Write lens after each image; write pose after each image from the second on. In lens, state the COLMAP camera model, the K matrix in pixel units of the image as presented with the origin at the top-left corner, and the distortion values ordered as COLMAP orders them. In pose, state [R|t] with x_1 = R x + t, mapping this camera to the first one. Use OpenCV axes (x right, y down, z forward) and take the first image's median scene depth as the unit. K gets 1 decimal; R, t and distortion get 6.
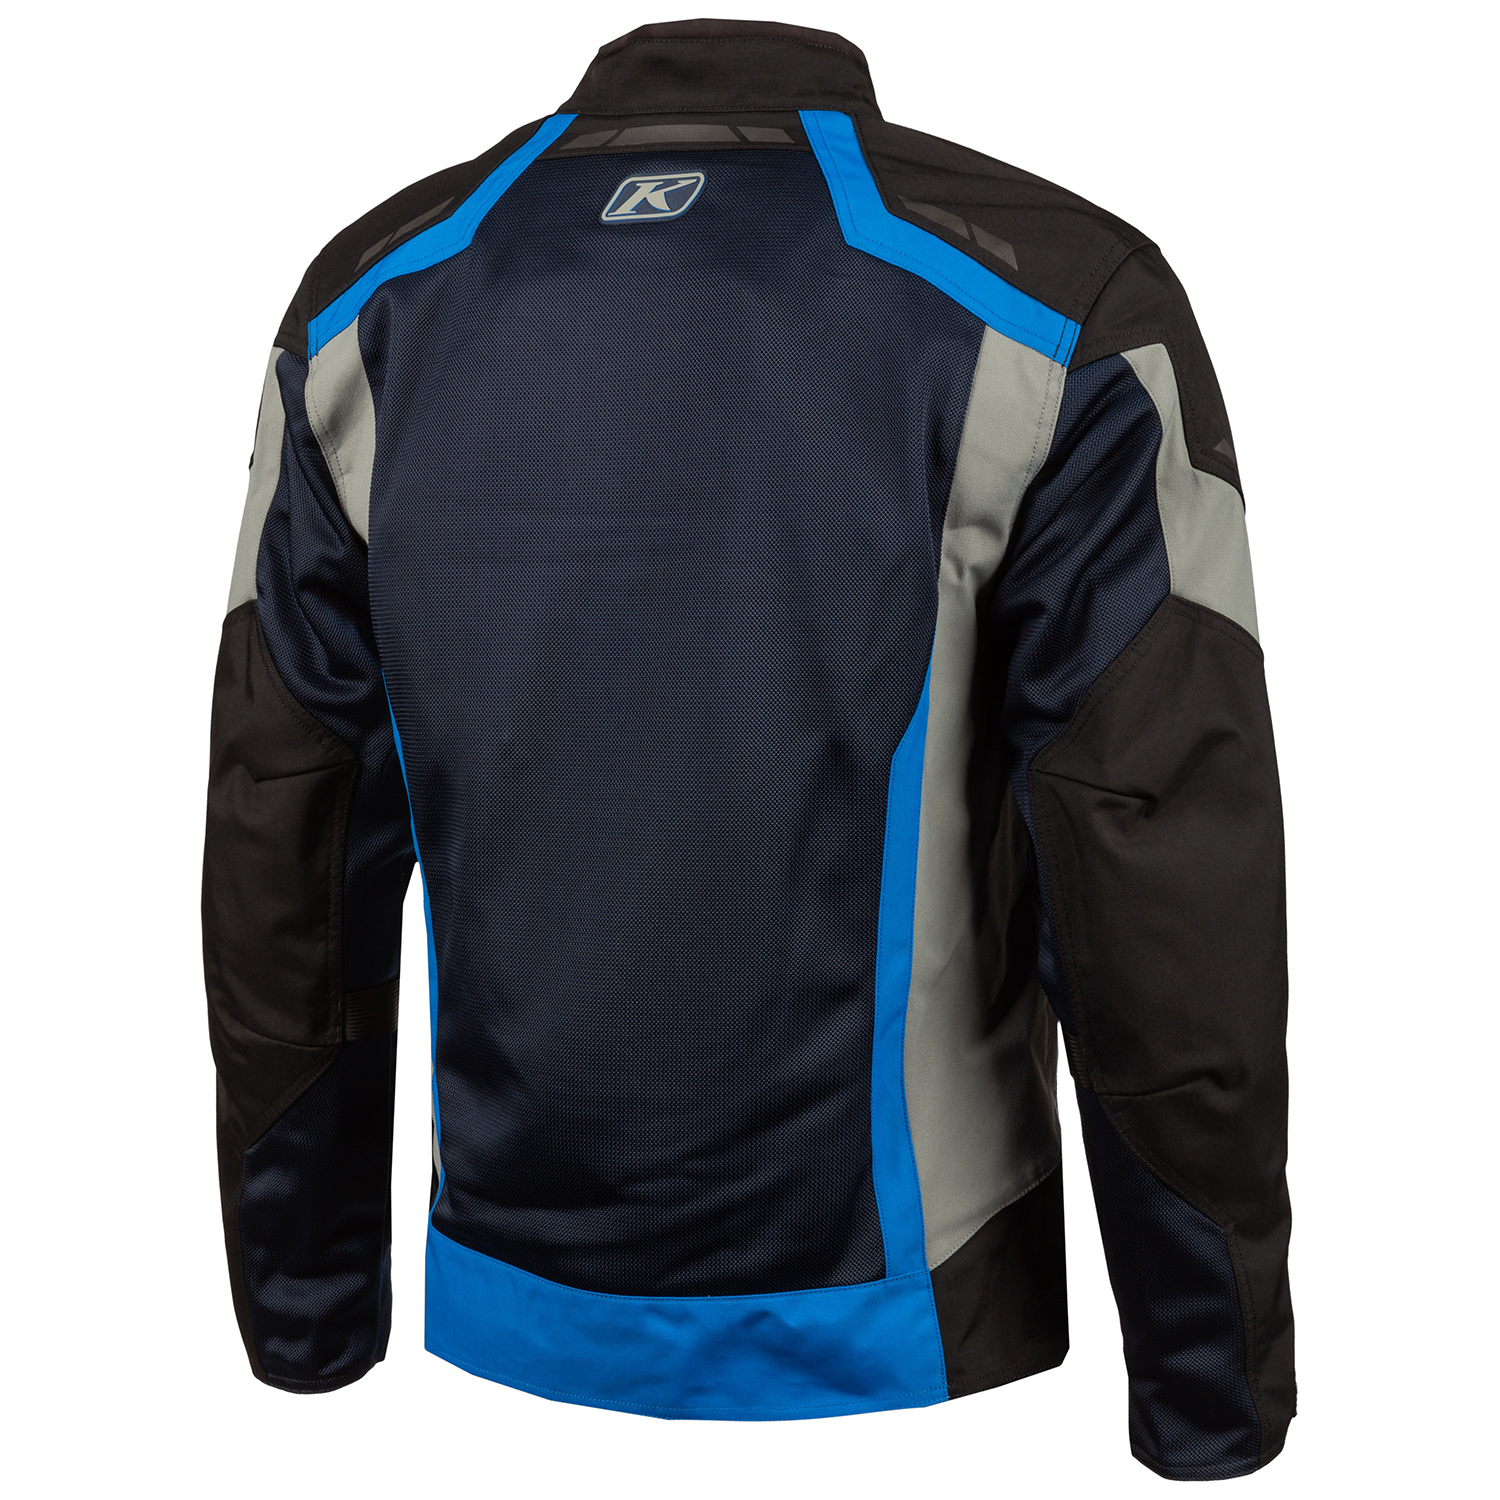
lens RADIAL K [[3547.6, 0, 759.9], [0, 3547.6, 753.8], [0, 0, 1]] dist [0.021823, 0.000000]
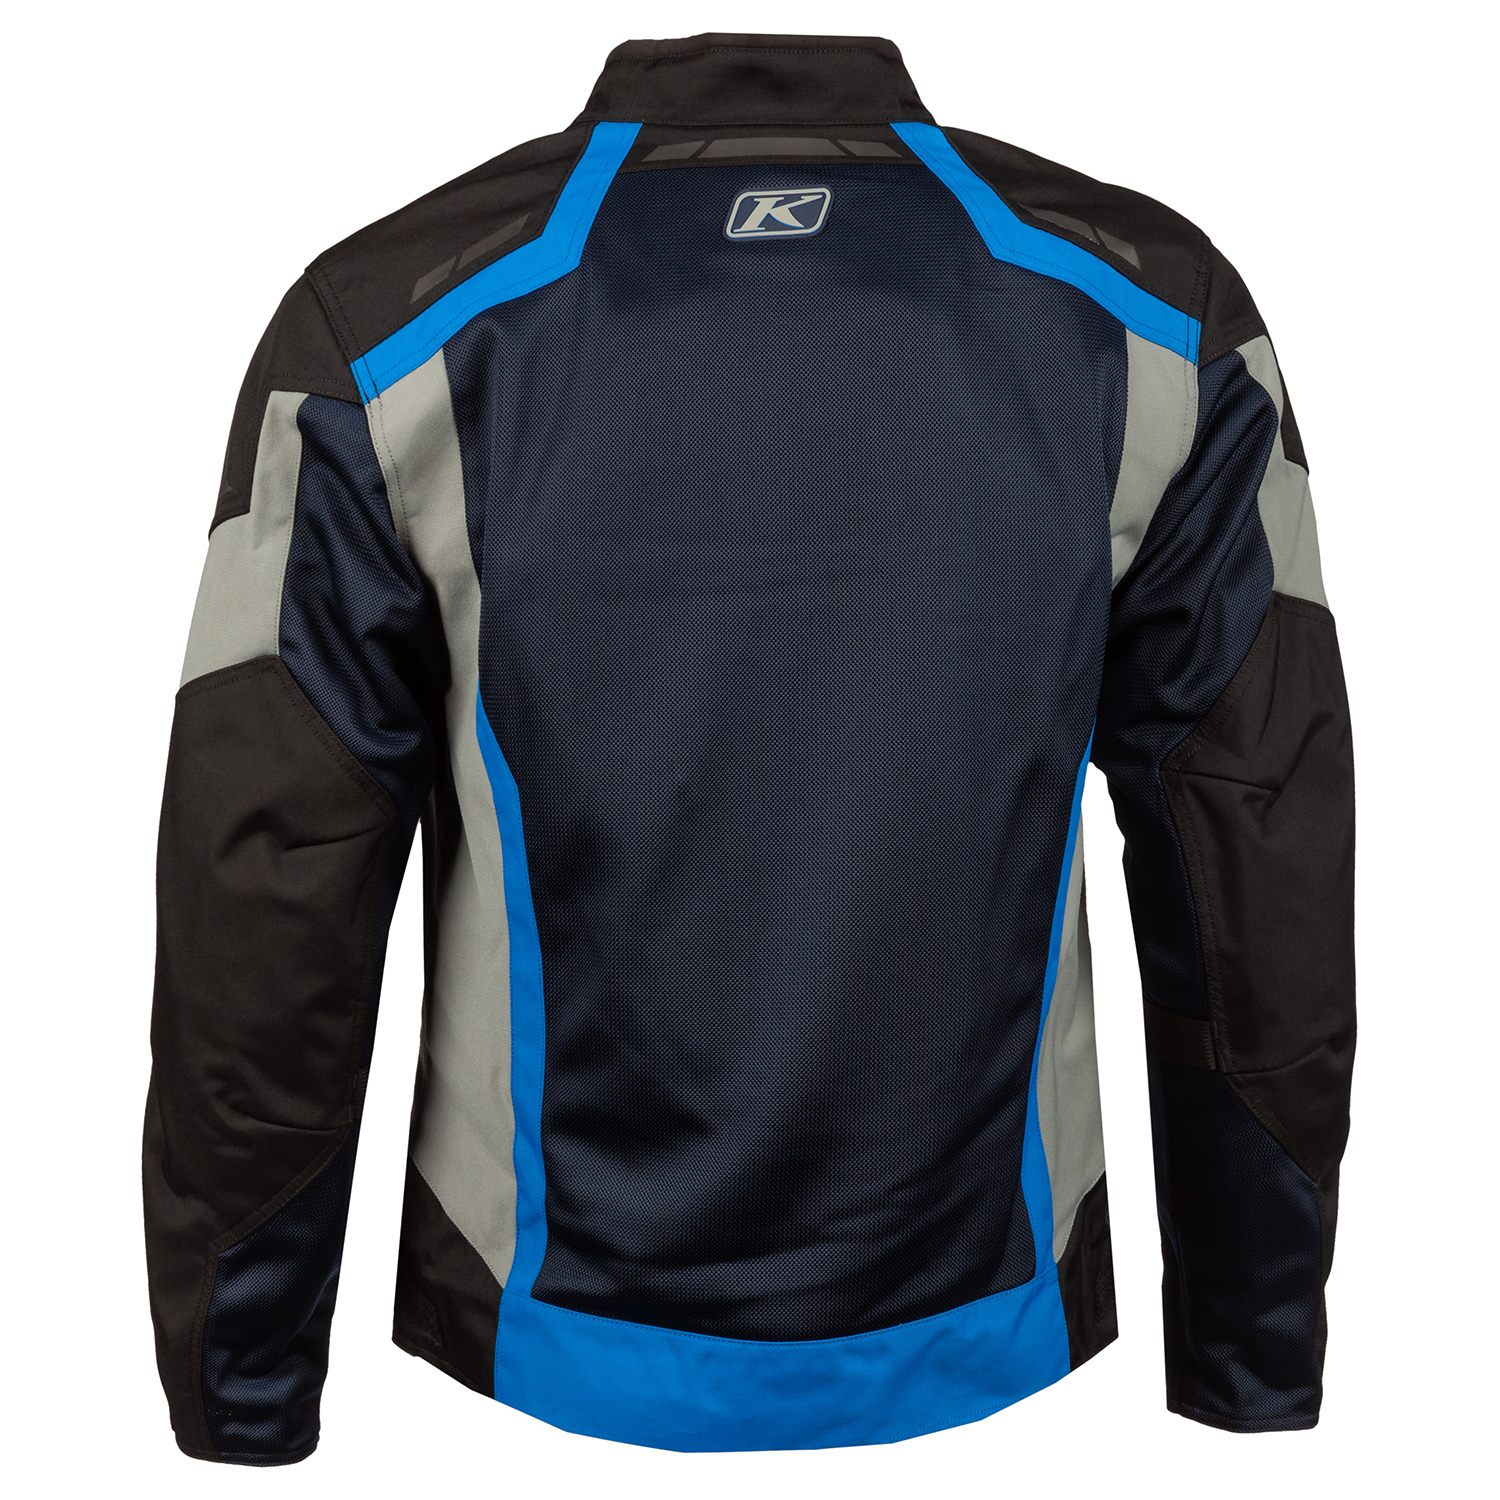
lens RADIAL K [[3547.6, 0, 744.5], [0, 3547.6, 745.8], [0, 0, 1]] dist [0.021823, 0.000000]
pose [[0.880182, -0.080696, 0.467726, -0.503321], [0.073173, 0.996730, 0.034265, -0.045279], [-0.468962, 0.004065, 0.883209, 0.145883]]
